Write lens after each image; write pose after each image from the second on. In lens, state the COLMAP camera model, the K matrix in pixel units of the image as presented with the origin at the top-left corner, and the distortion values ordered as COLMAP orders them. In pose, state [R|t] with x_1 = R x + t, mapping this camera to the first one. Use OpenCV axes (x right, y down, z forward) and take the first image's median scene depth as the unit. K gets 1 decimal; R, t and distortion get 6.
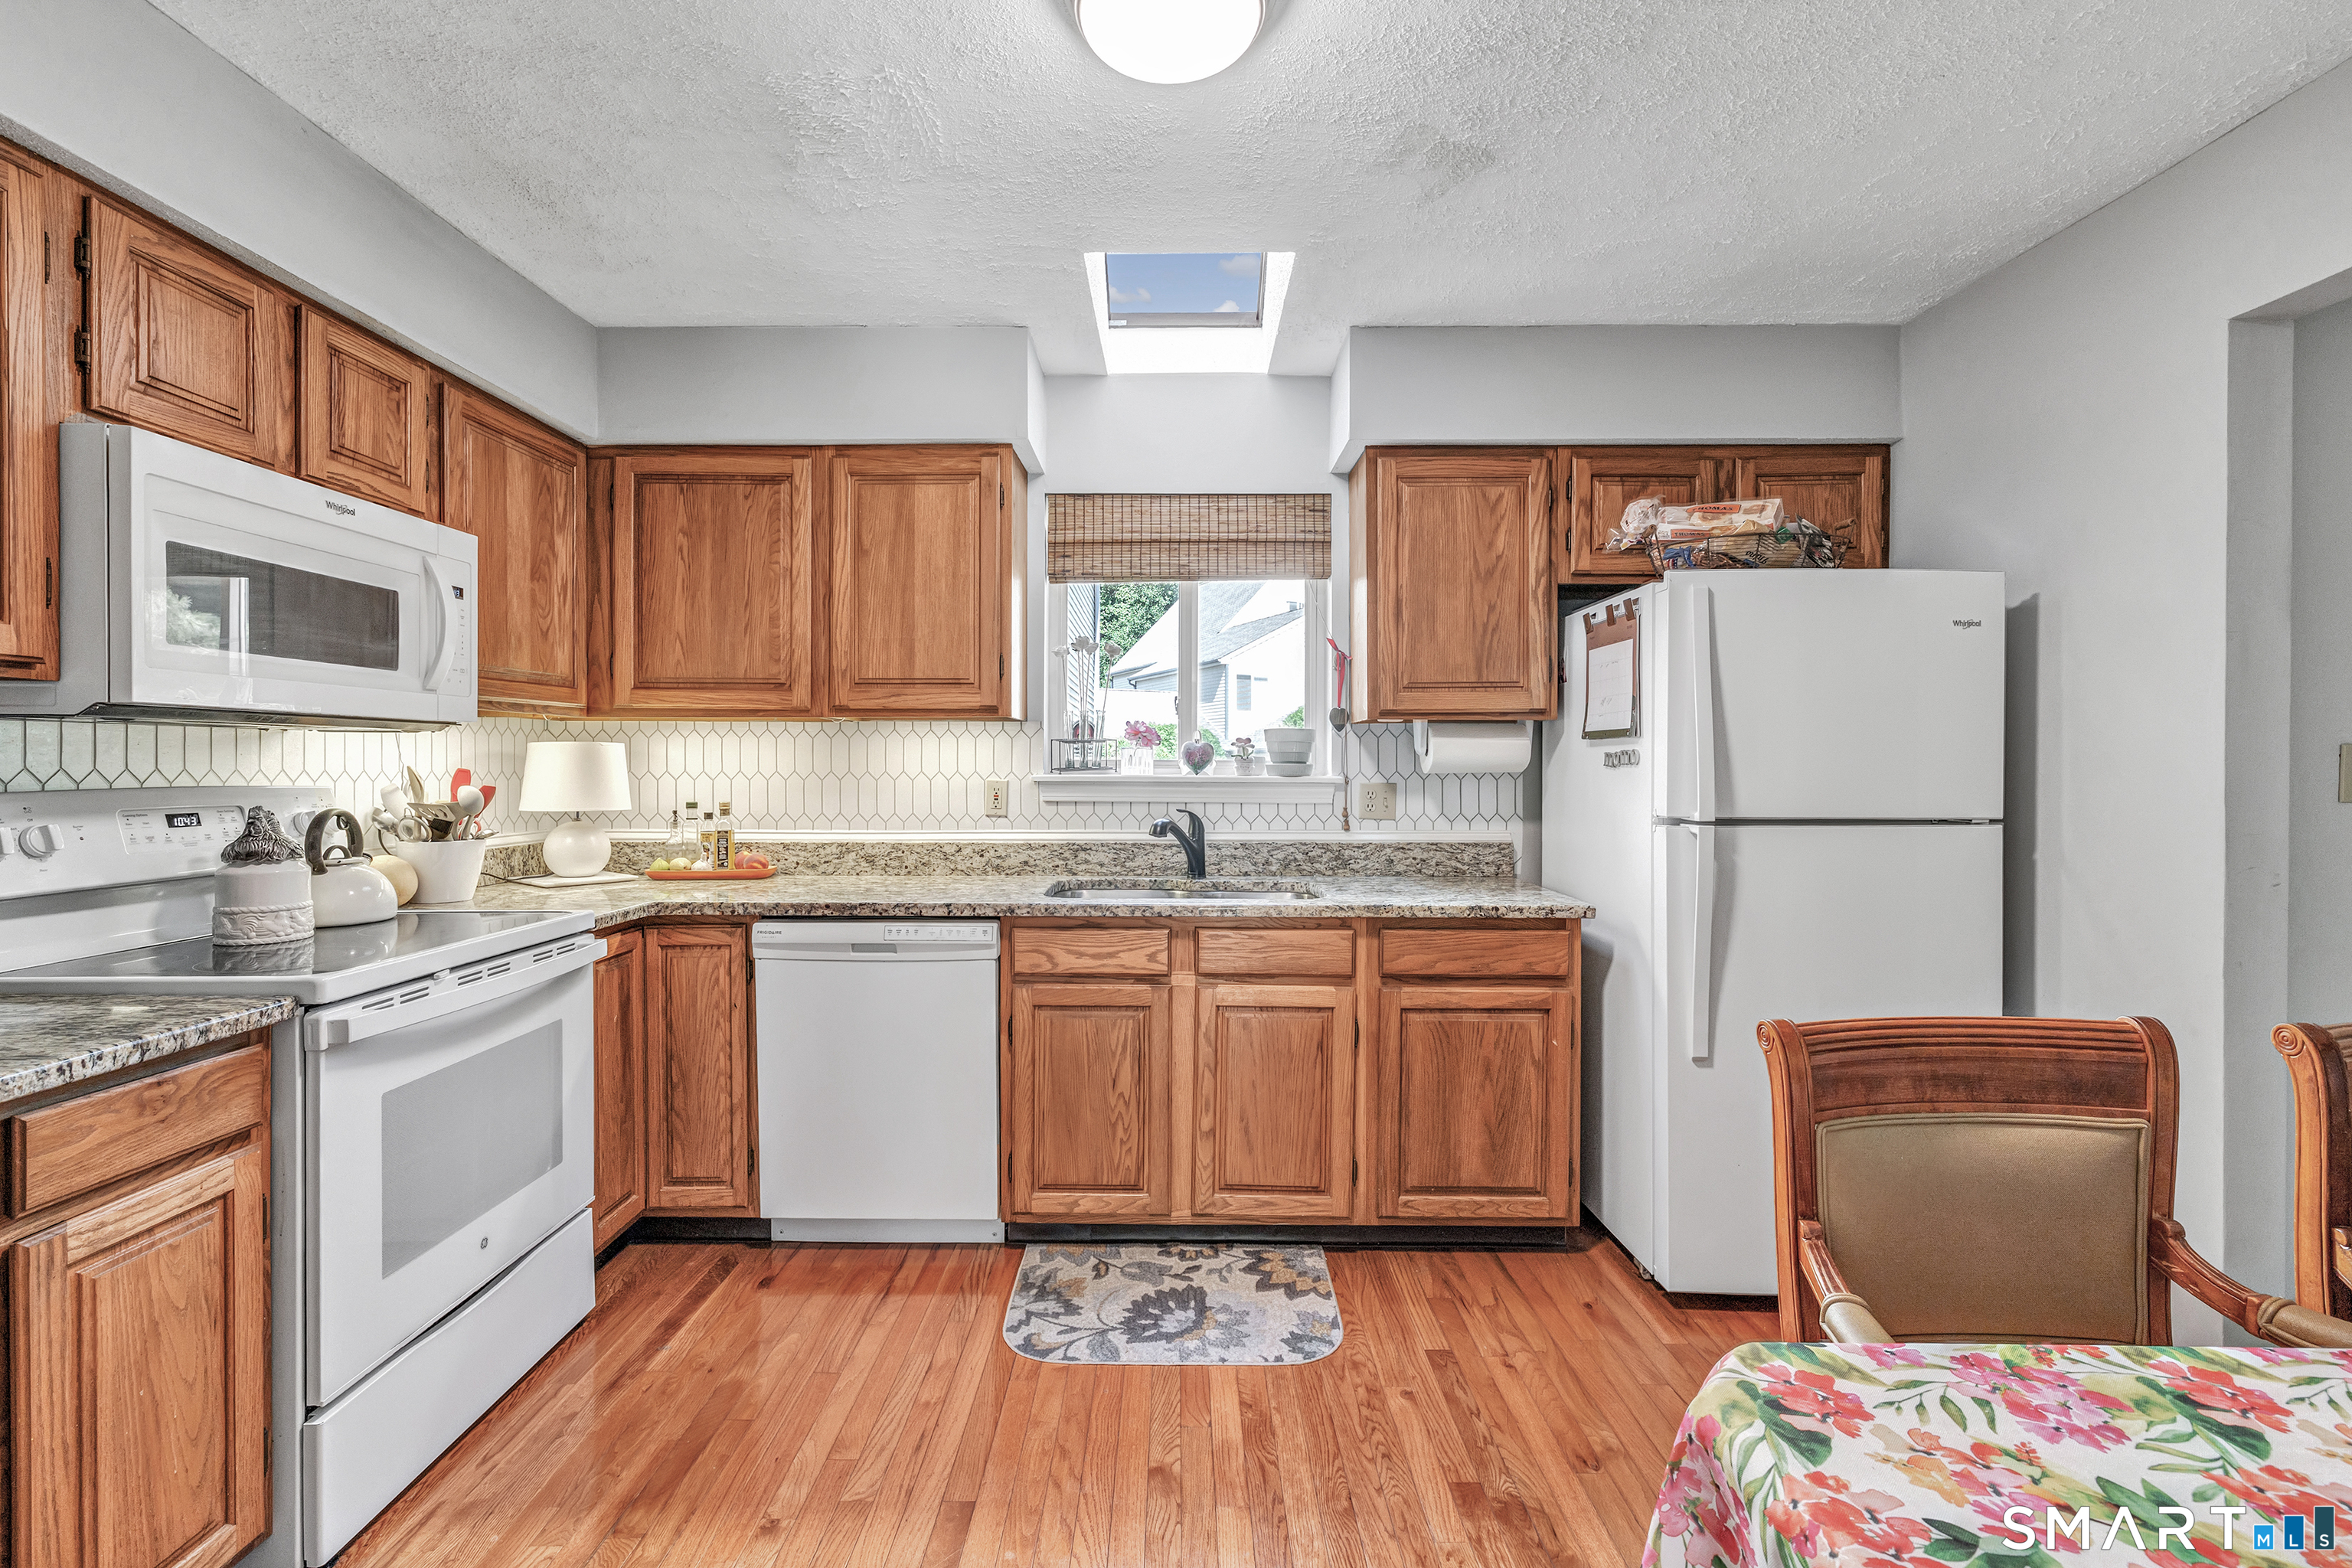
lens RADIAL K [[1036.1, 0, 1166.2], [0, 1036.1, 774.2], [0, 0, 1]] dist [-0.003394, 0.001069]
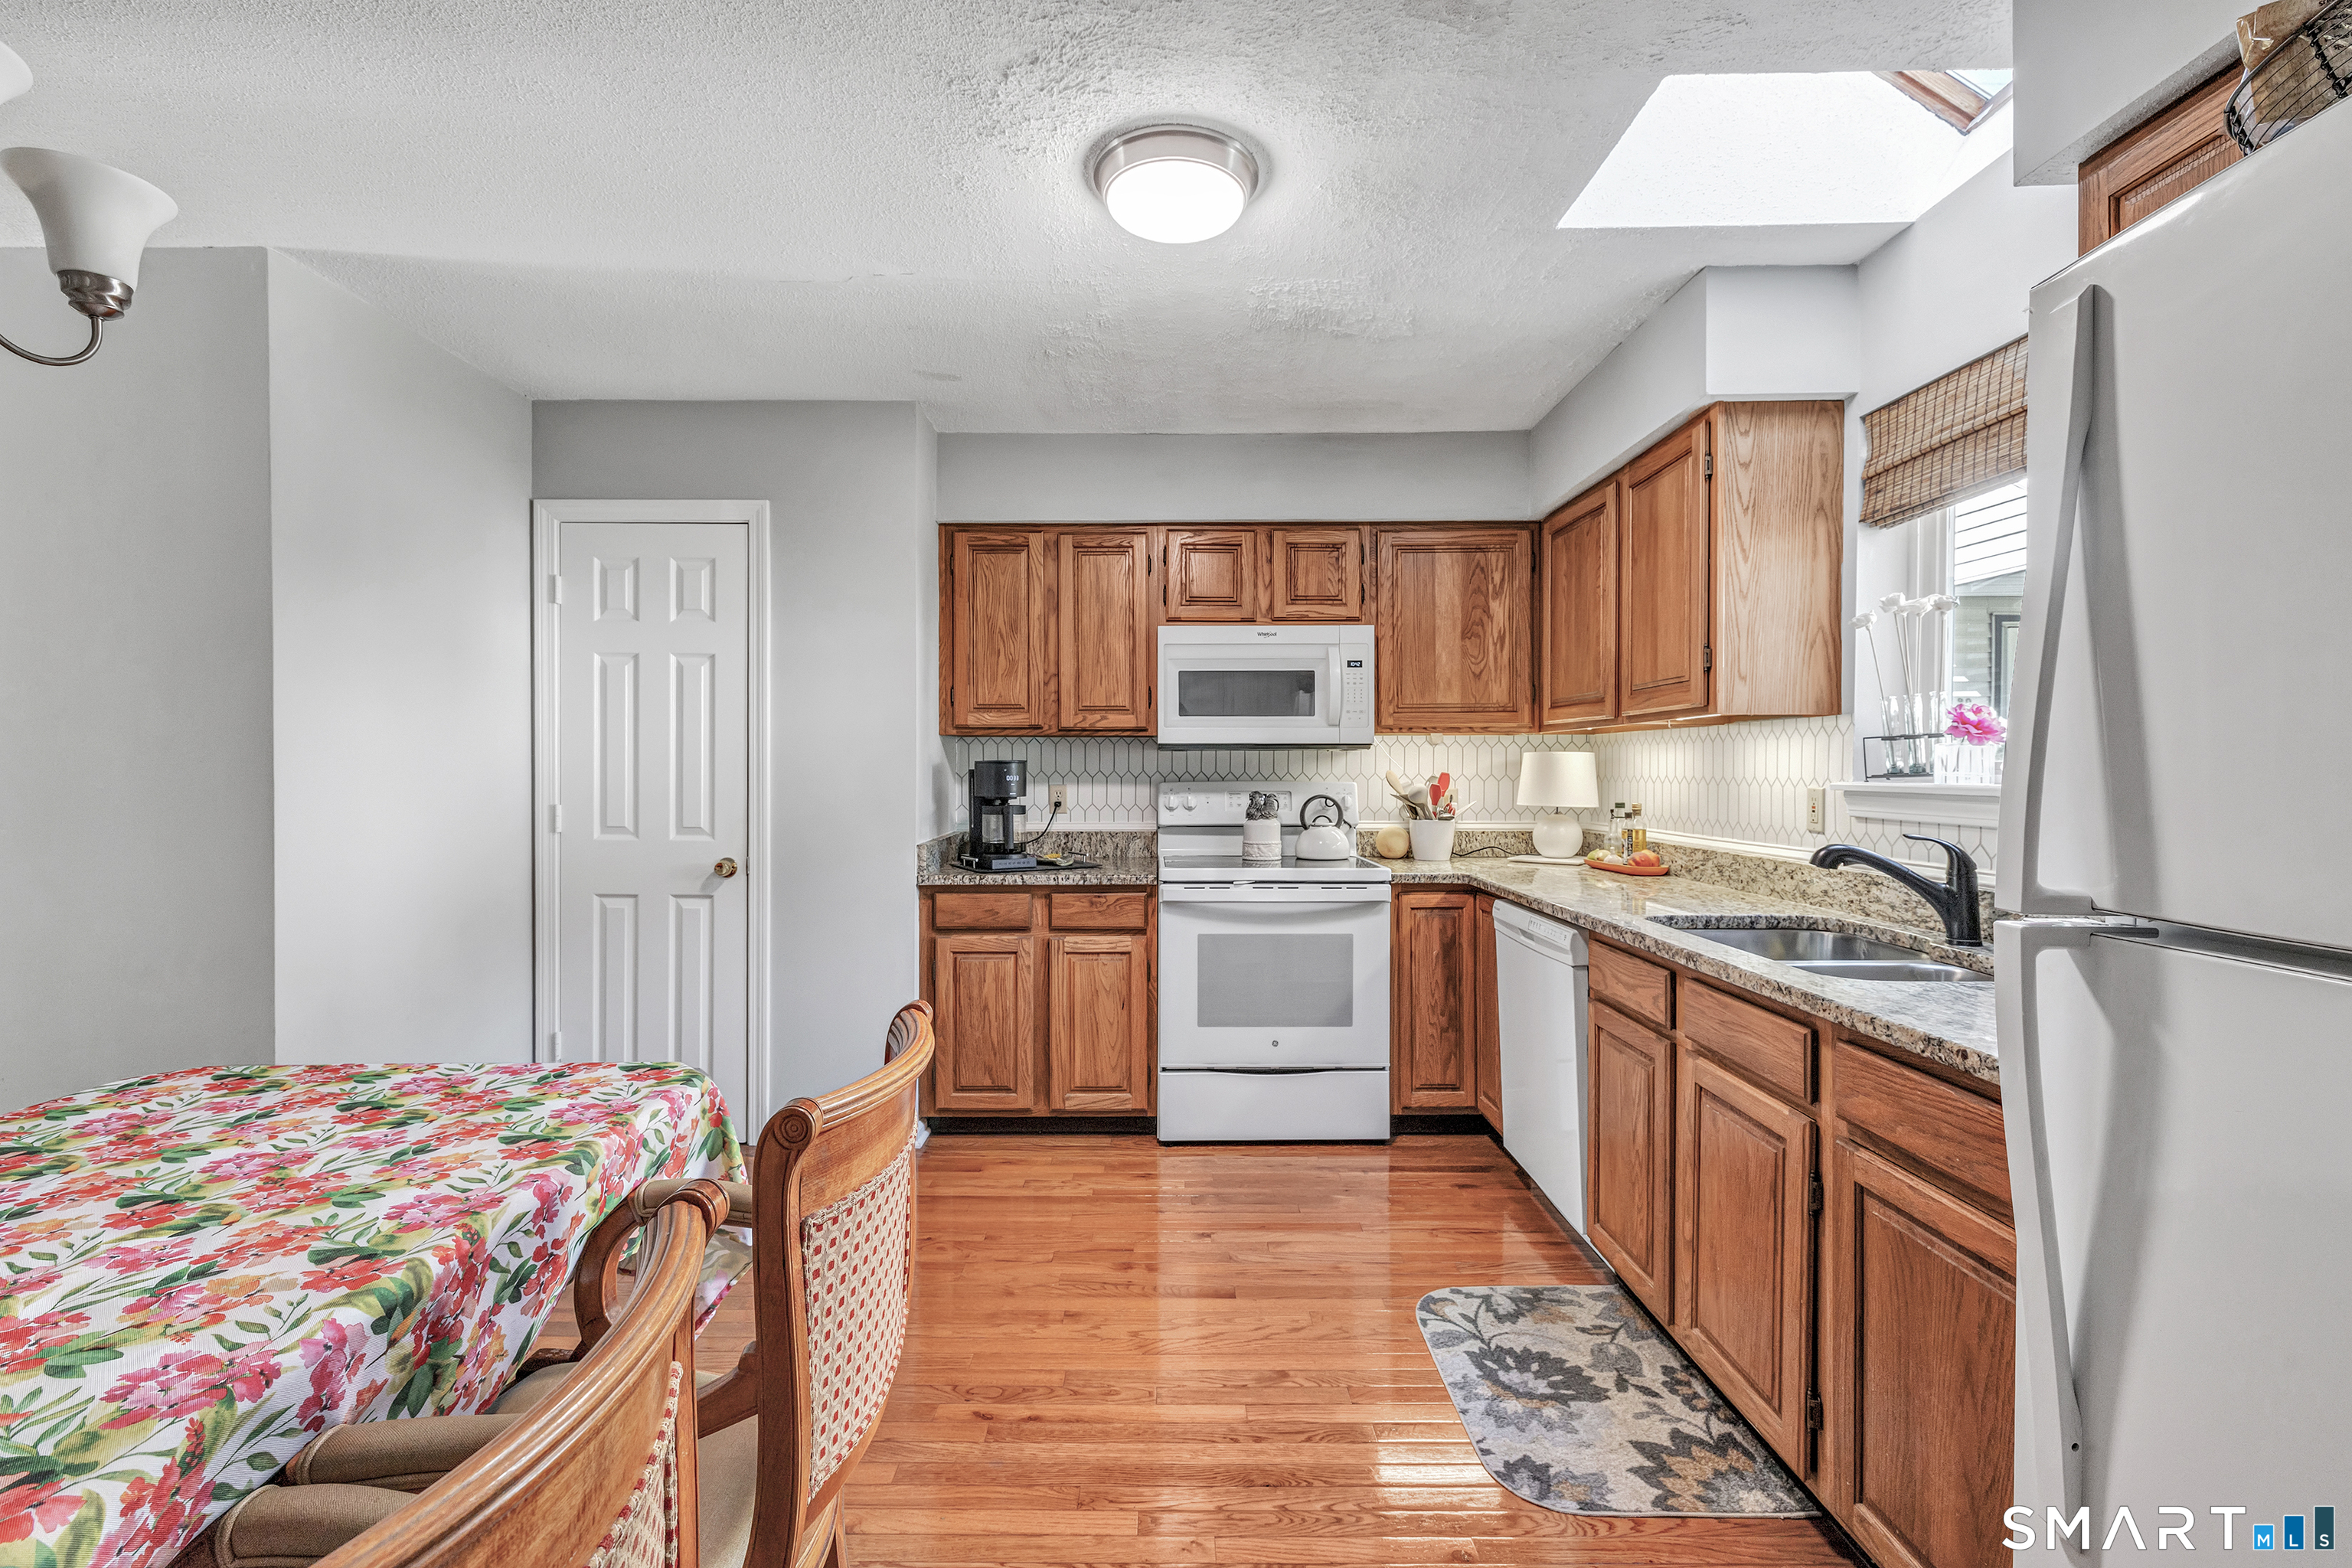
lens RADIAL K [[1036.1, 0, 1176.1], [0, 1036.1, 779.8], [0, 0, 1]] dist [-0.003394, 0.001069]
pose [[0.009287, 0.009045, -0.999916, 0.805560], [-0.008791, 0.999921, 0.008964, -0.004862], [0.999918, 0.008707, 0.009366, 0.602673]]
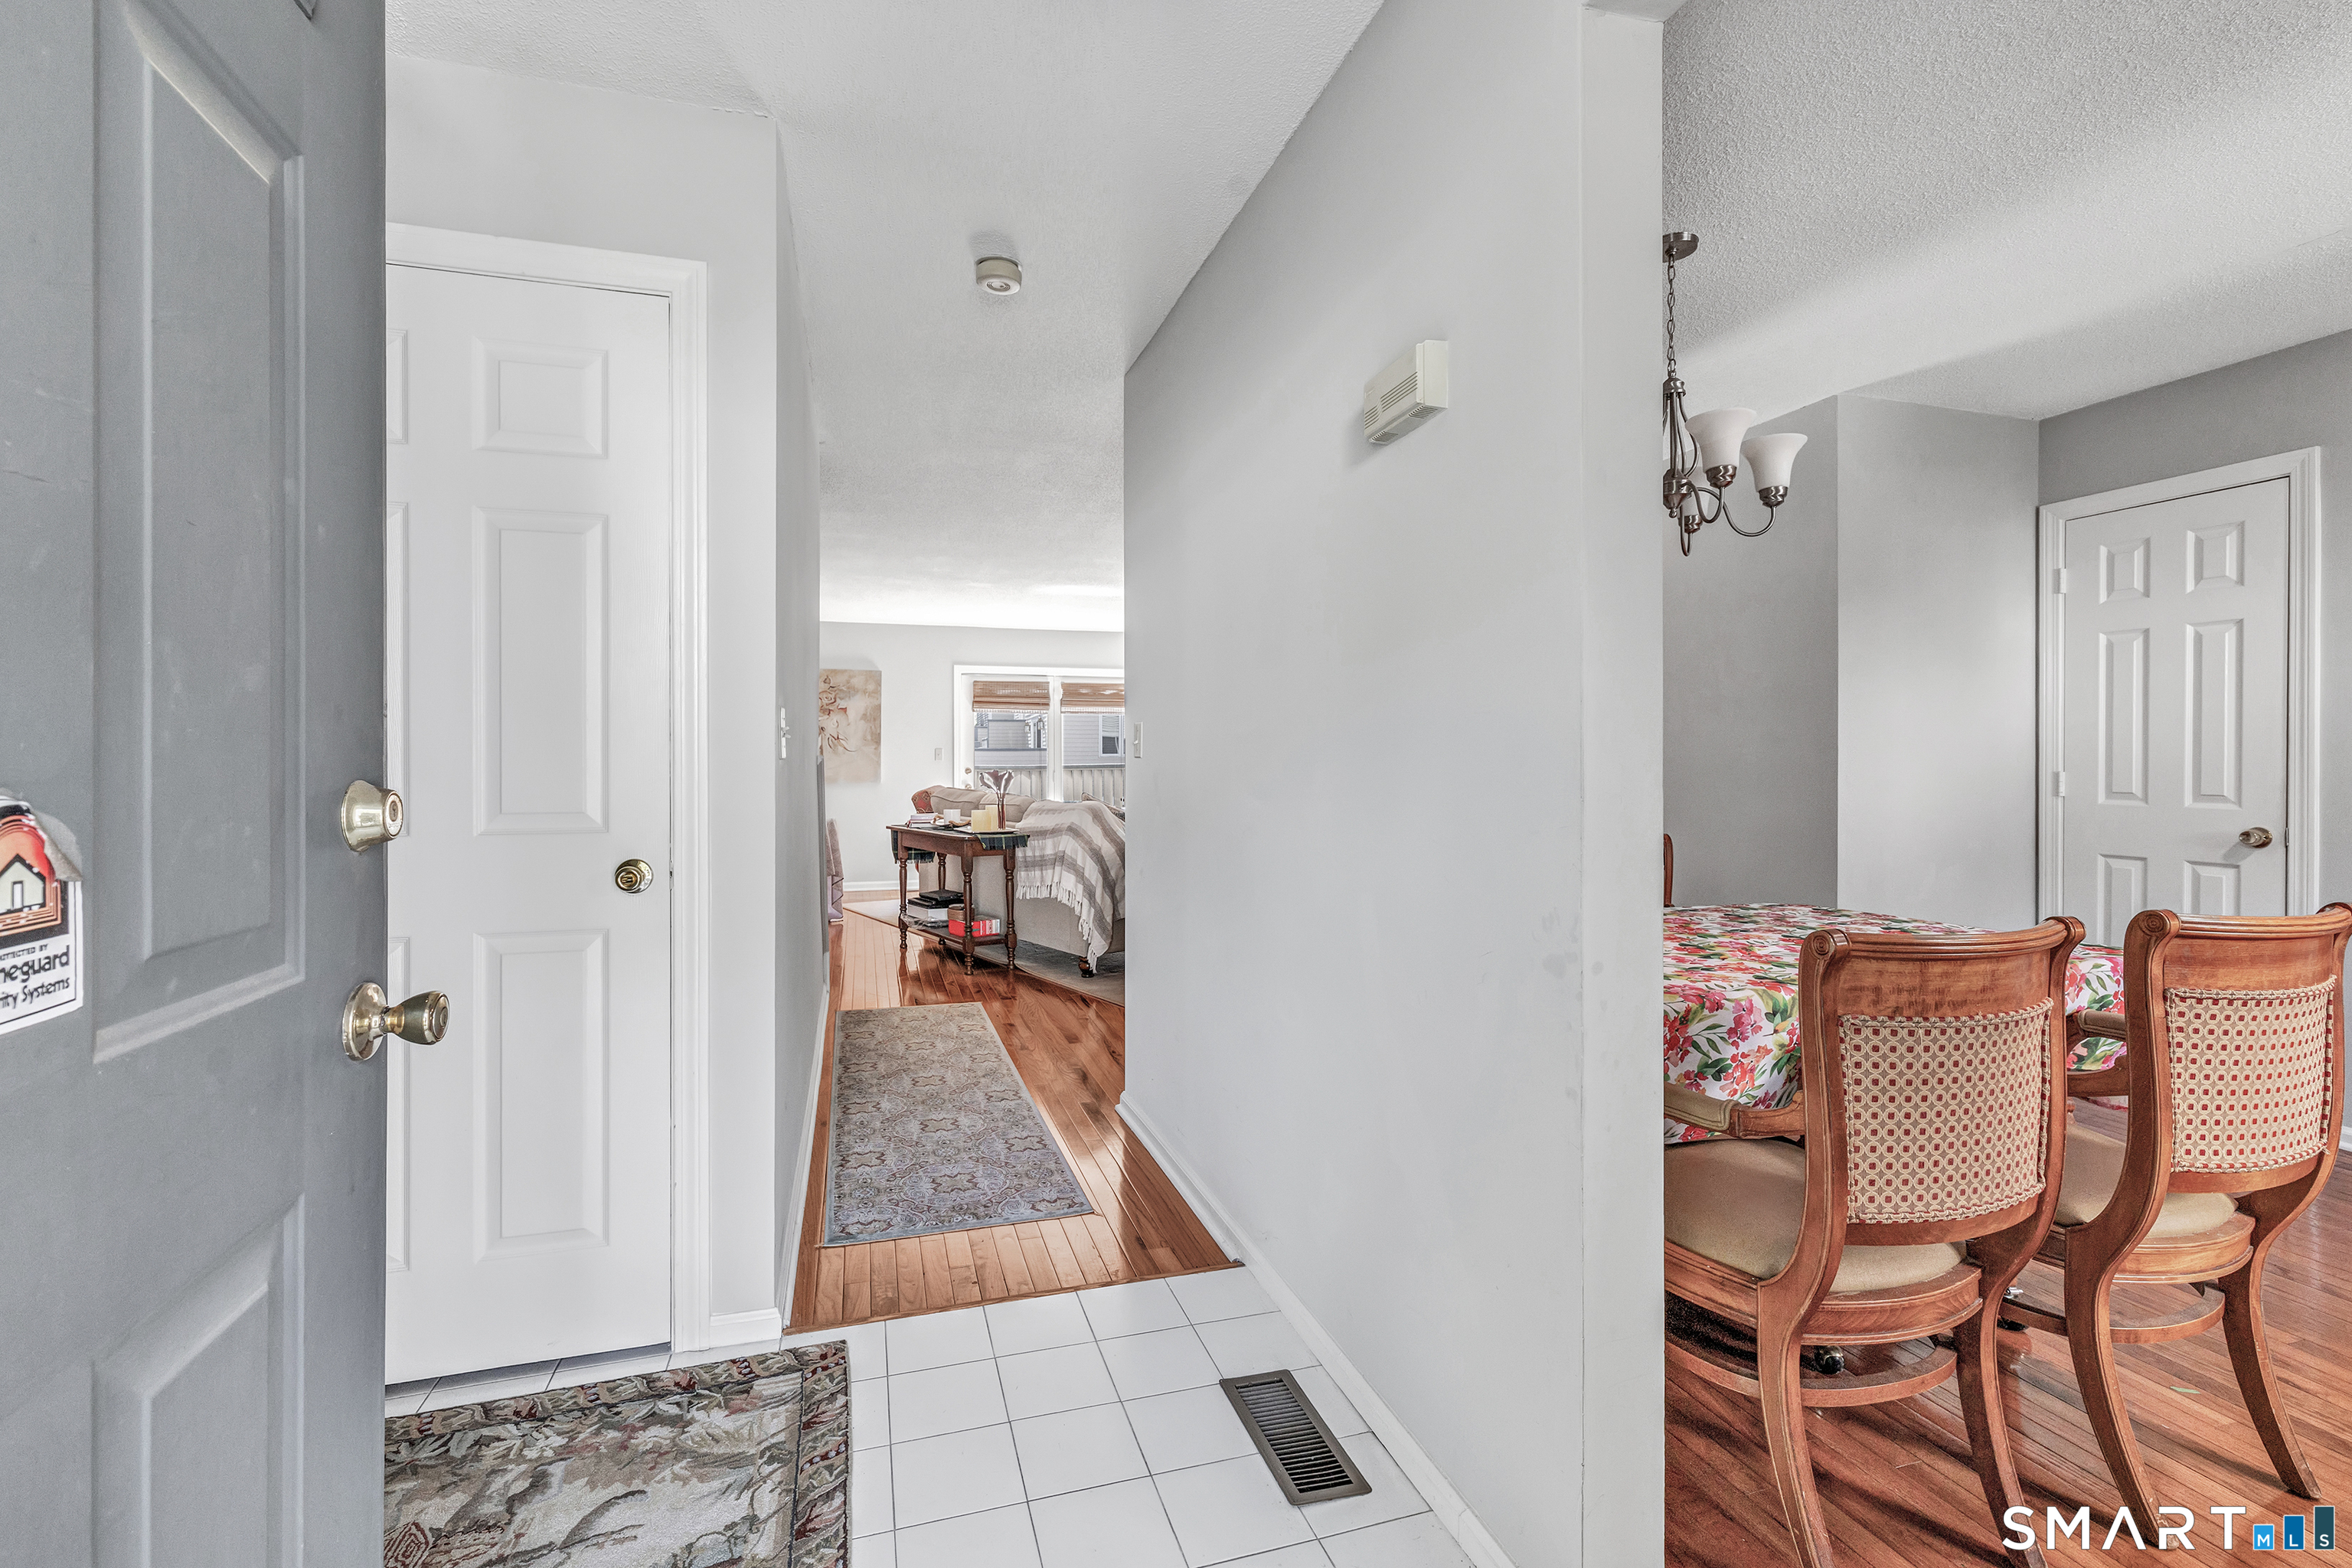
lens RADIAL K [[1036.1, 0, 1152.9], [0, 1036.1, 770.6], [0, 0, 1]] dist [-0.003394, 0.001069]
pose [[-0.958331, -0.002436, -0.285648, 1.189313], [-0.005063, 0.999951, 0.008458, 0.042380], [0.285614, 0.009552, -0.958297, 0.905492]]
